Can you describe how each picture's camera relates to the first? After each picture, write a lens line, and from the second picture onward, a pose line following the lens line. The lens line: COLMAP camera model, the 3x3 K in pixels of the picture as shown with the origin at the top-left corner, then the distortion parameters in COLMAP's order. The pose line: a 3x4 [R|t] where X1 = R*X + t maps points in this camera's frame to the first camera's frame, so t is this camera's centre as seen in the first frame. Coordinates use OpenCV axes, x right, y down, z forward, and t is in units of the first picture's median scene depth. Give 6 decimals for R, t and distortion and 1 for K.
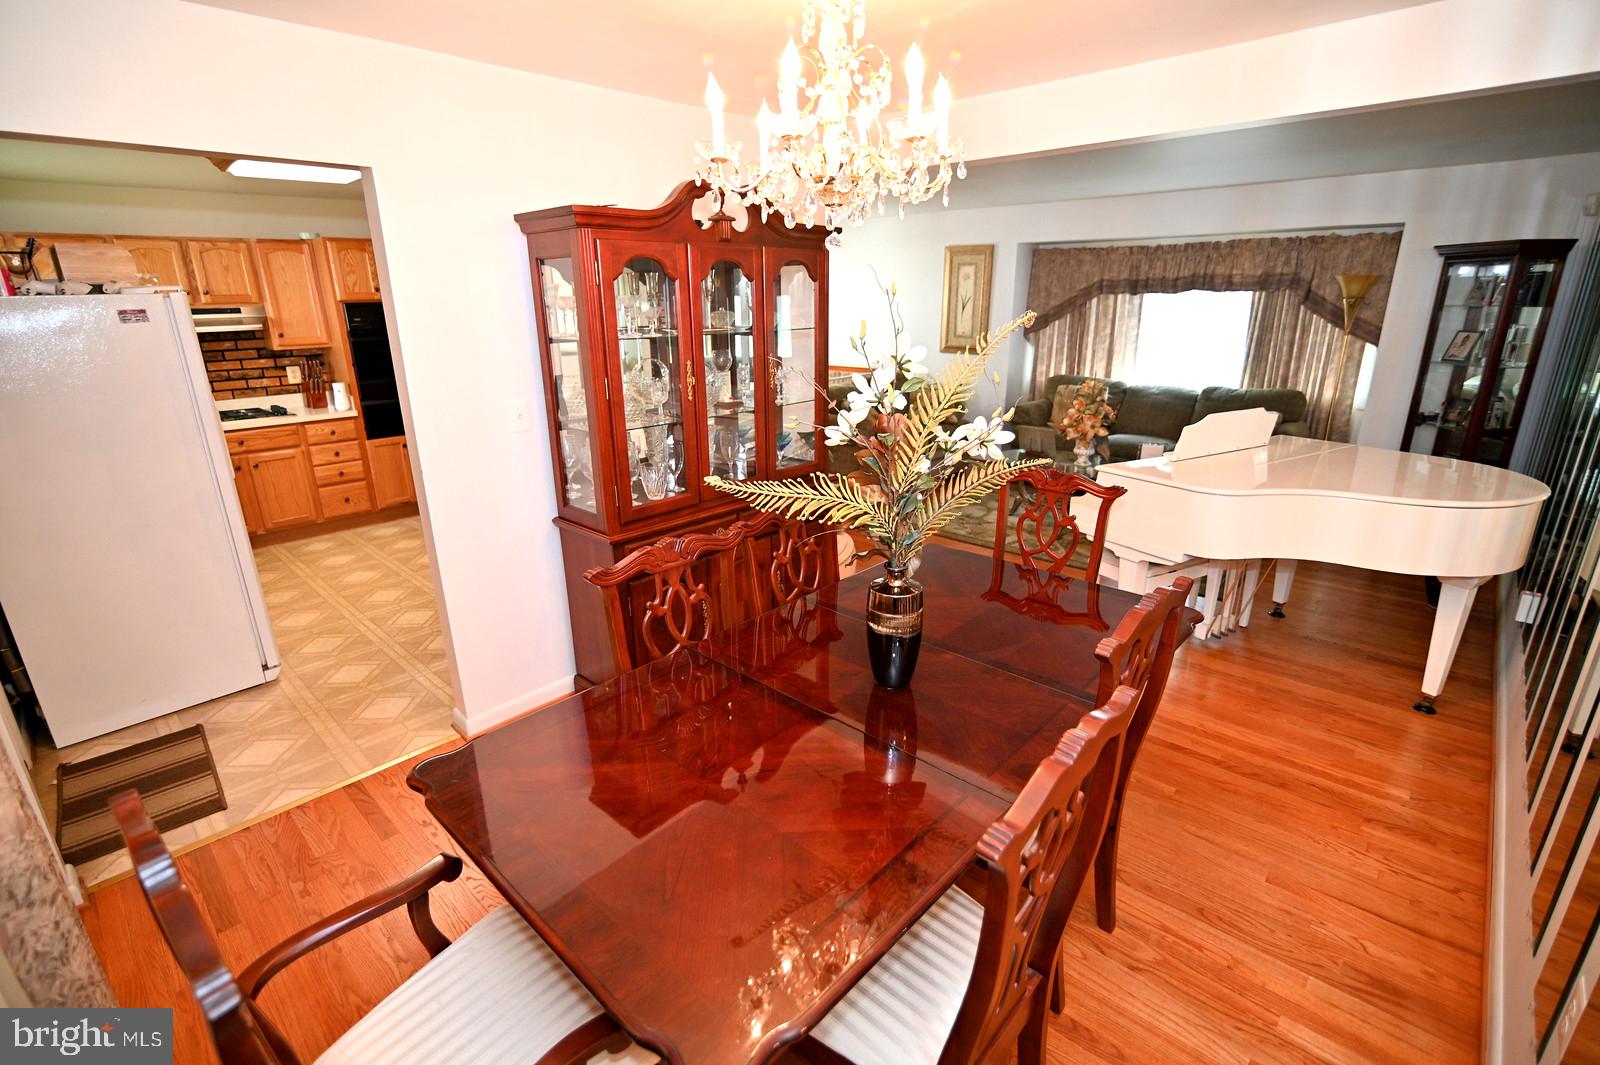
lens RADIAL K [[732.0, 0, 794.9], [0, 732.0, 532.3], [0, 0, 1]] dist [-0.021293, 0.001831]
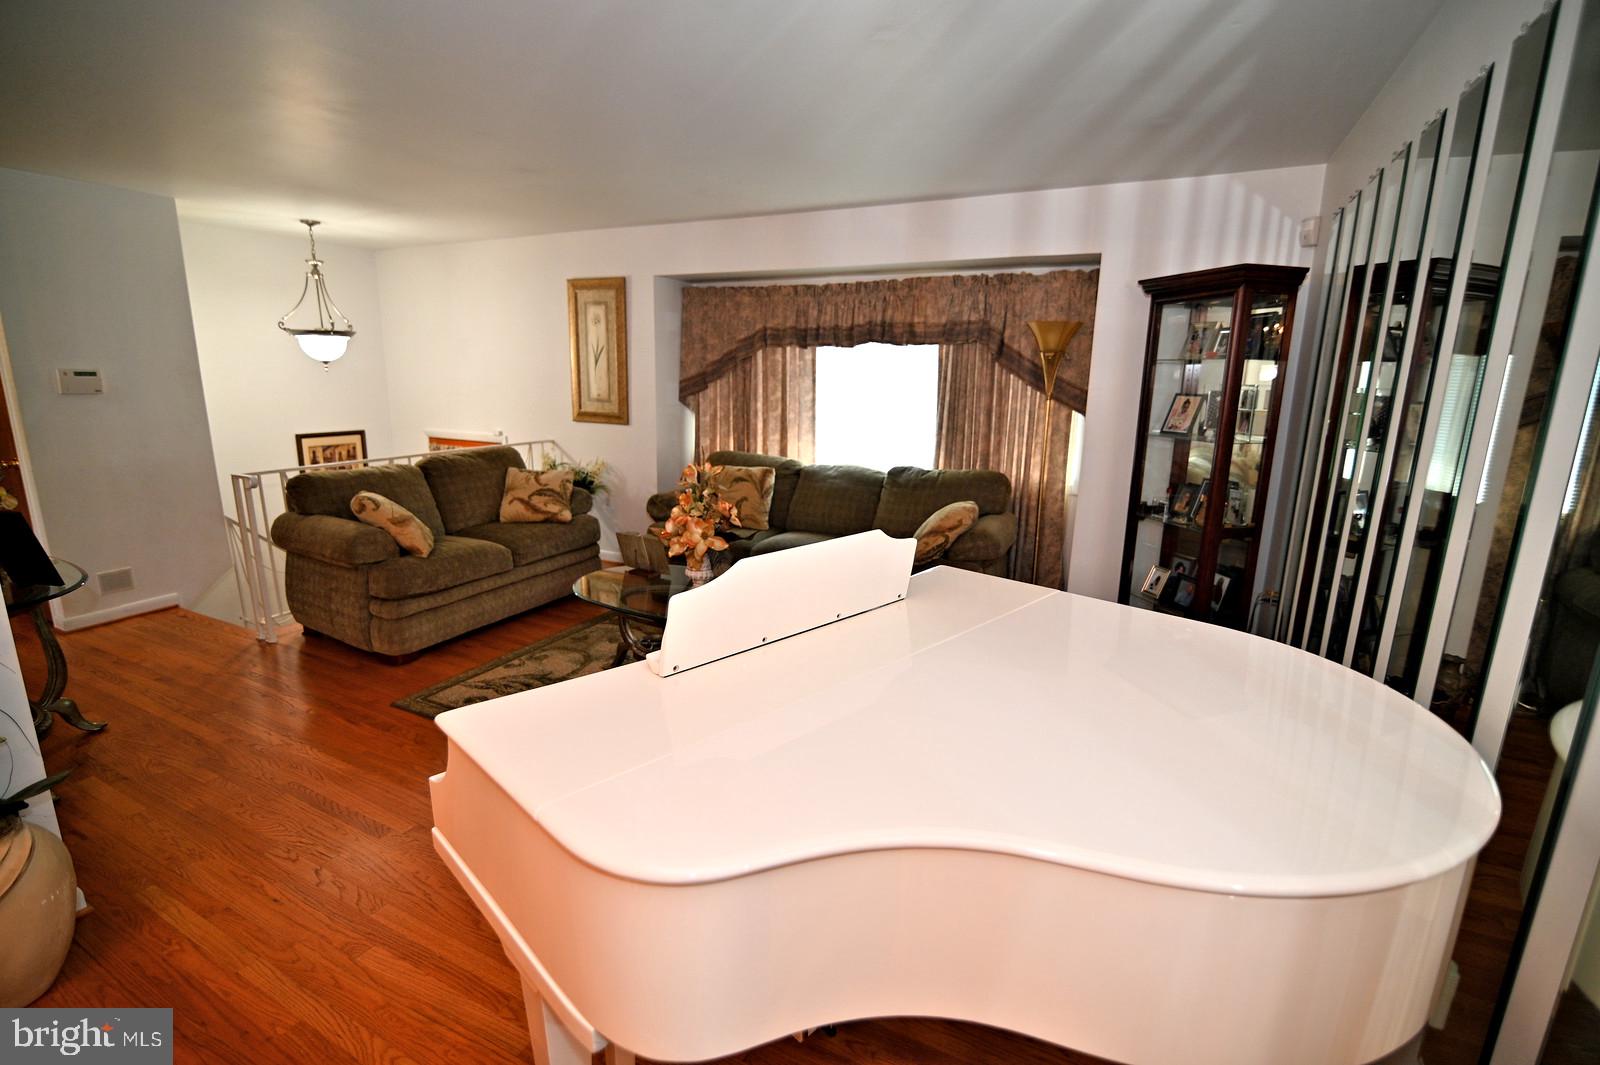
lens RADIAL K [[732.0, 0, 795.8], [0, 732.0, 531.7], [0, 0, 1]] dist [-0.021293, 0.001831]
pose [[0.959267, -0.031157, 0.280778, 0.263776], [0.058099, 0.994412, -0.088145, -0.075971], [-0.276462, 0.100868, 0.955717, 0.323178]]
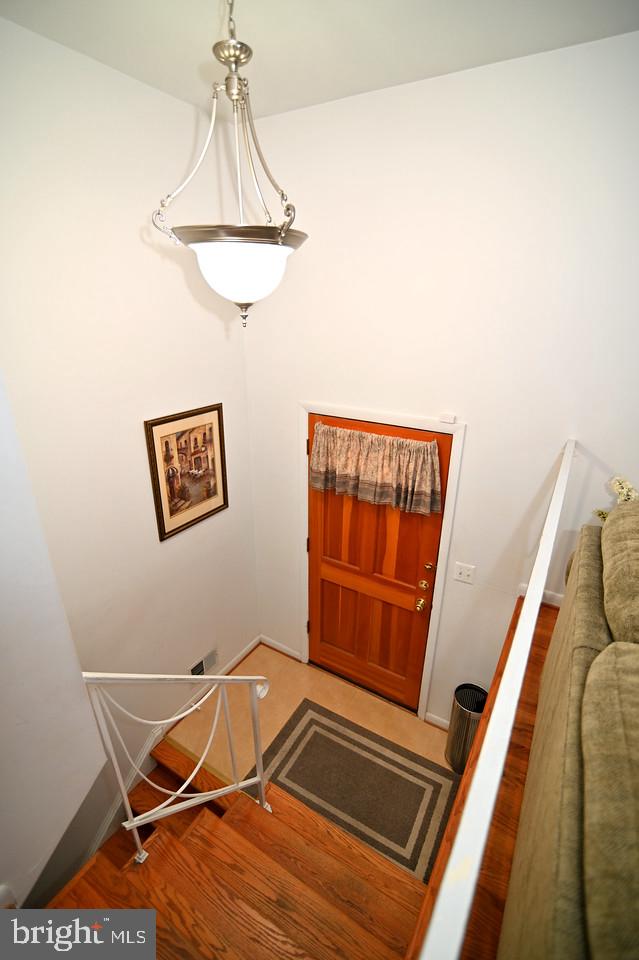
lens RADIAL K [[439.2, 0, 315.7], [0, 439.2, 482.5], [0, 0, 1]] dist [-0.021293, 0.001831]
pose [[0.977371, -0.058646, 0.203239, -0.043807], [0.044407, 0.996274, 0.073928, -0.303414], [-0.206817, -0.063229, 0.976334, 1.032439]]
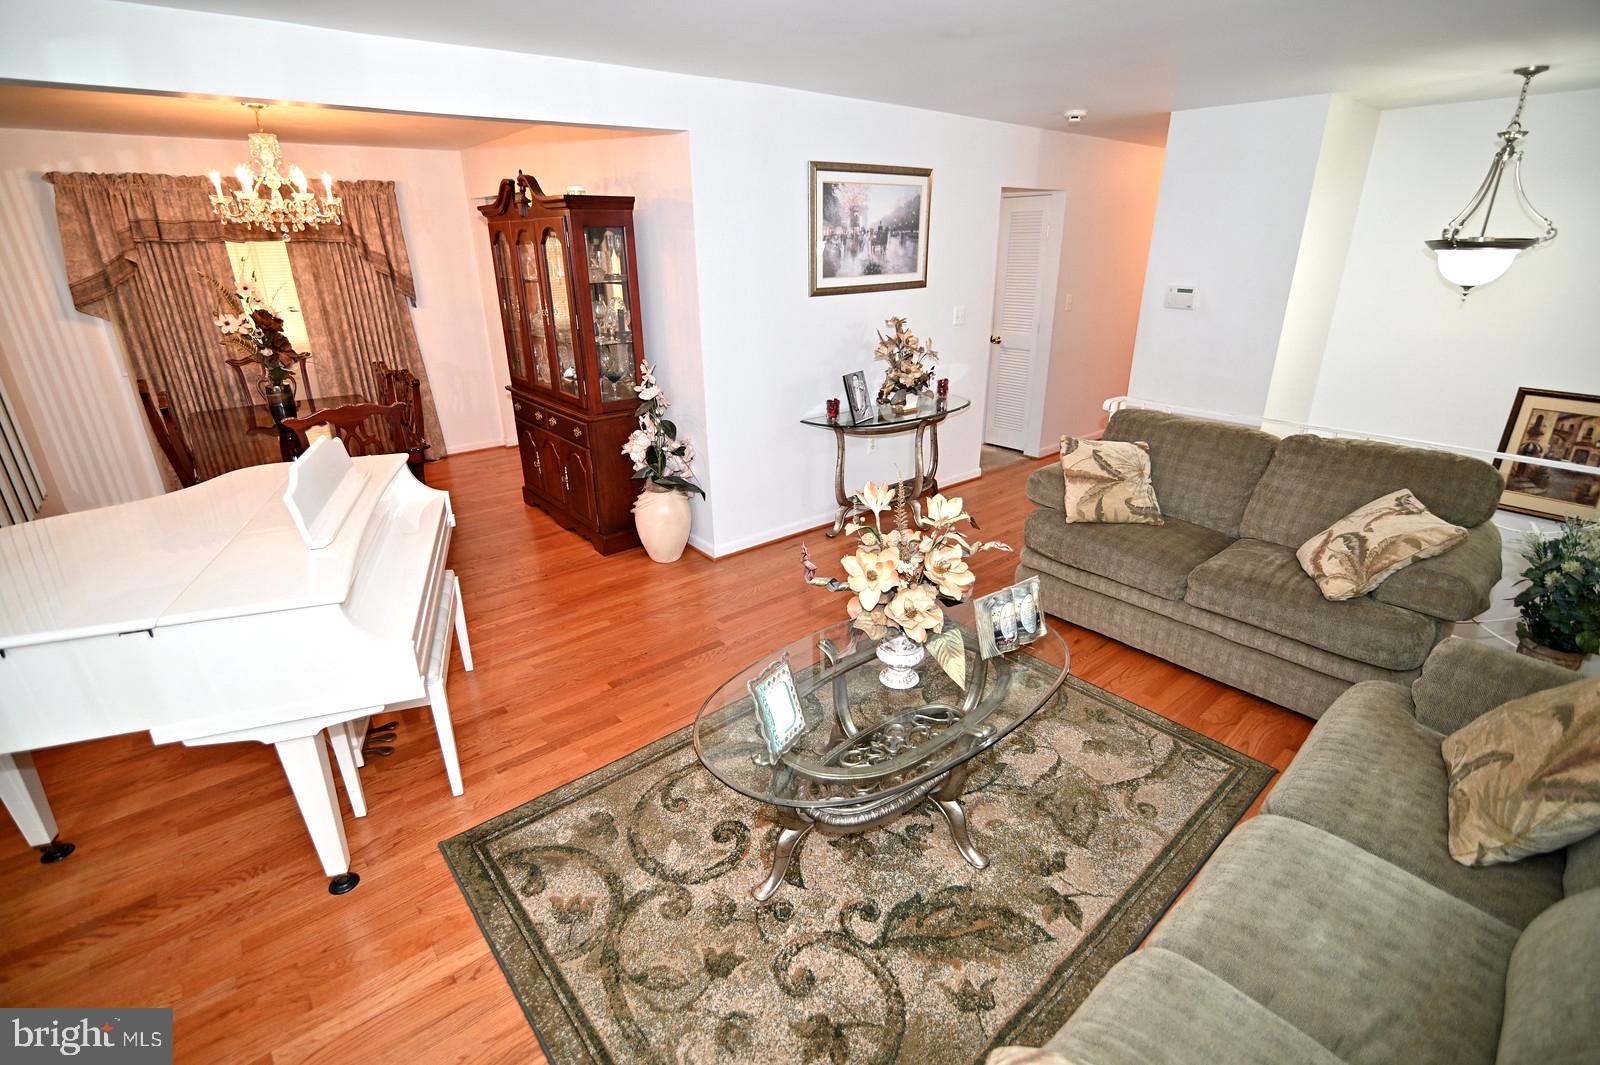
lens RADIAL K [[732.0, 0, 791.4], [0, 732.0, 538.5], [0, 0, 1]] dist [-0.021293, 0.001831]
pose [[-0.125889, 0.386323, -0.913732, 0.675496], [-0.295417, 0.864675, 0.406283, -0.282195], [0.947038, 0.321079, 0.005273, 0.817569]]
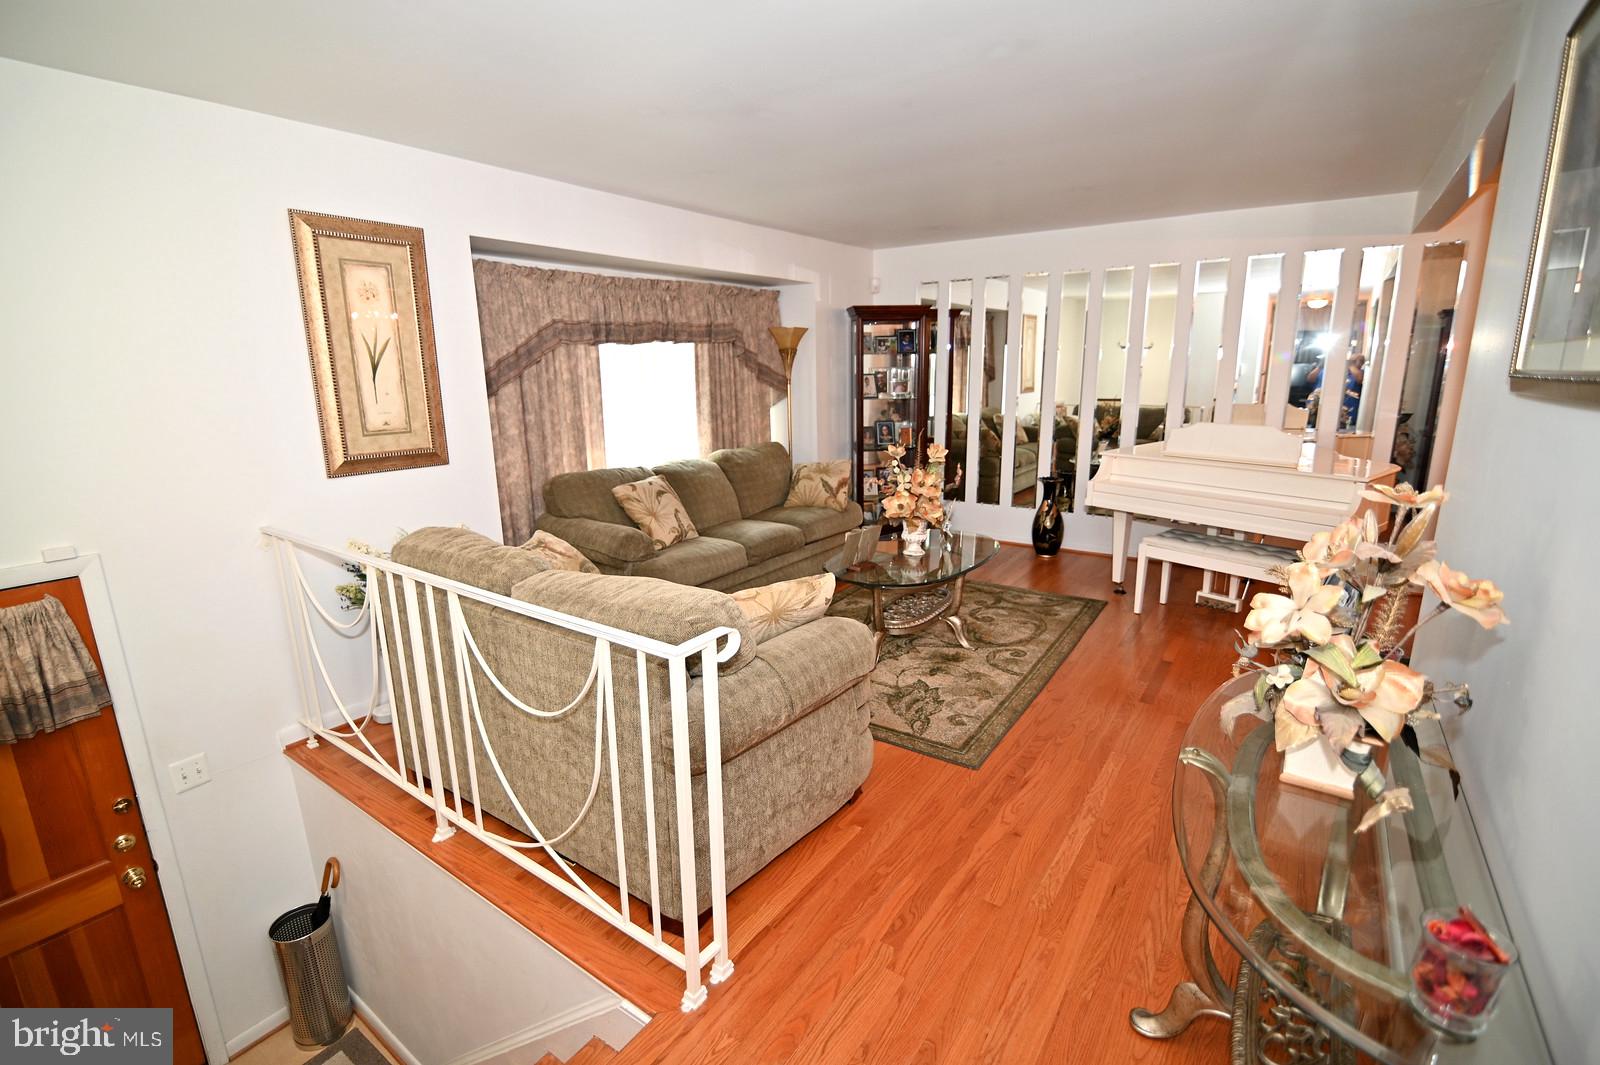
lens RADIAL K [[732.0, 0, 793.7], [0, 732.0, 539.3], [0, 0, 1]] dist [-0.021293, 0.001831]
pose [[-0.139242, -0.212969, 0.967086, -0.285104], [0.325033, 0.912665, 0.247783, -0.300087], [-0.935396, 0.348836, -0.057860, 1.034308]]
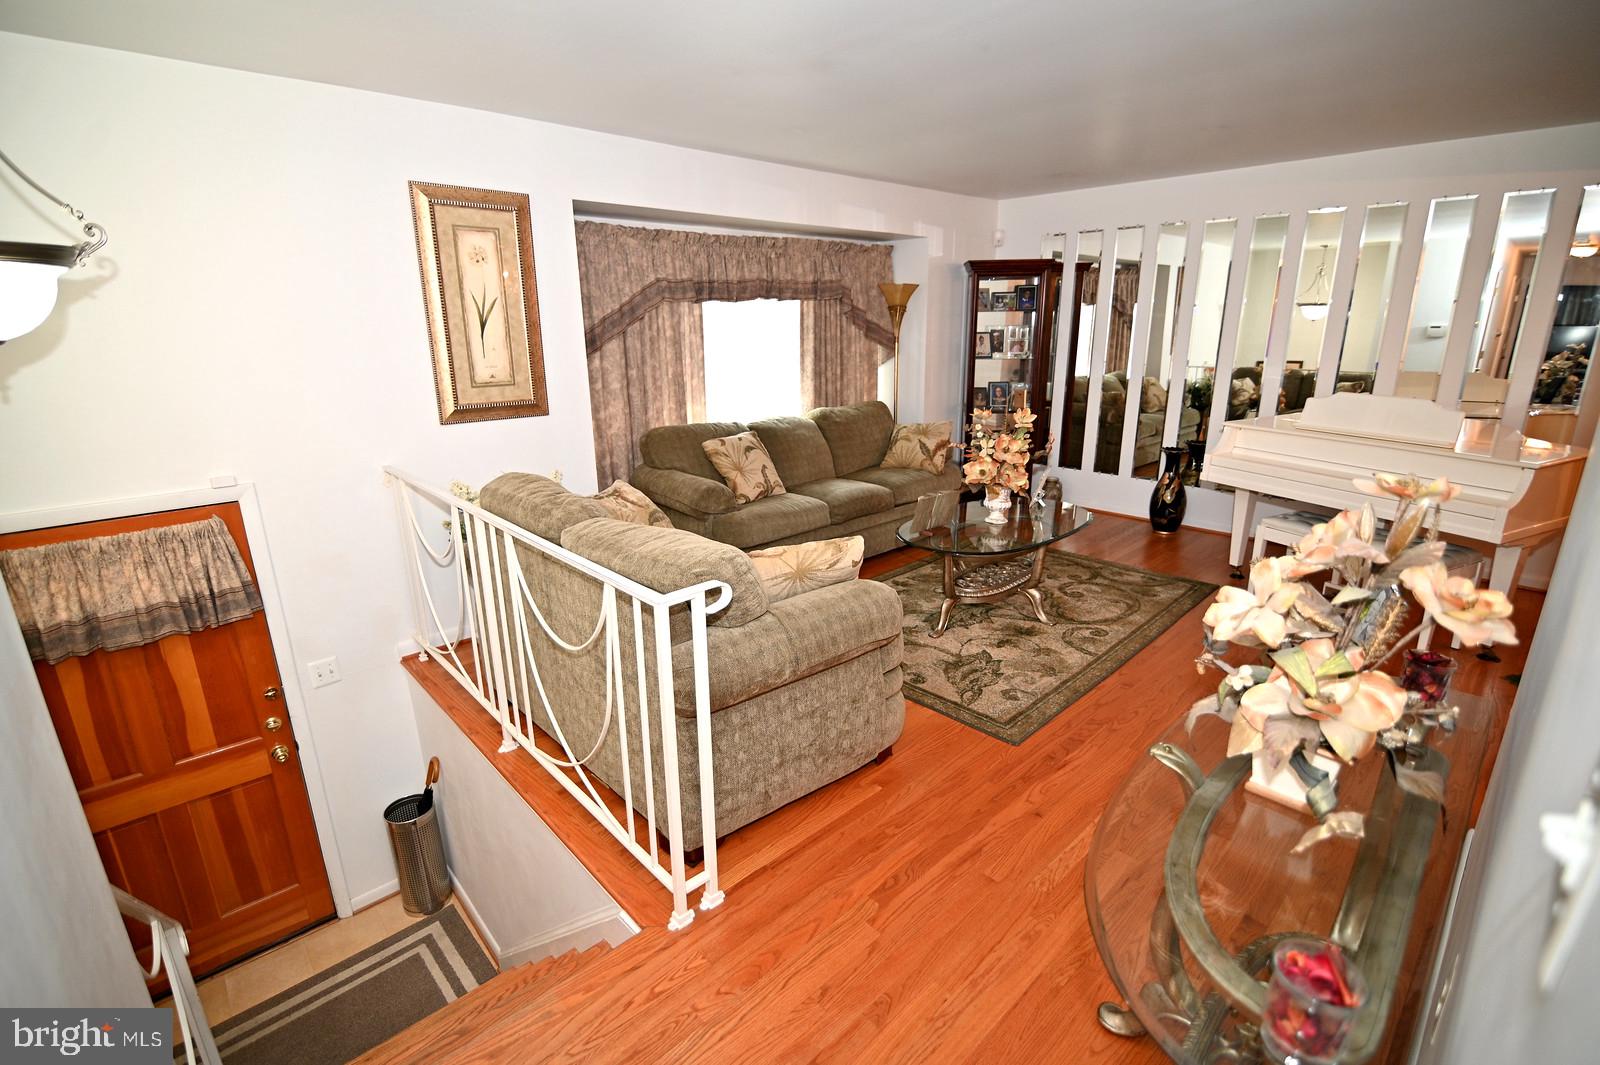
lens RADIAL K [[732.0, 0, 792.7], [0, 732.0, 534.7], [0, 0, 1]] dist [-0.021293, 0.001831]
pose [[0.064177, -0.265878, 0.961868, -0.294330], [0.320837, 0.918181, 0.232396, -0.284181], [-0.944957, 0.293689, 0.144230, 0.977001]]
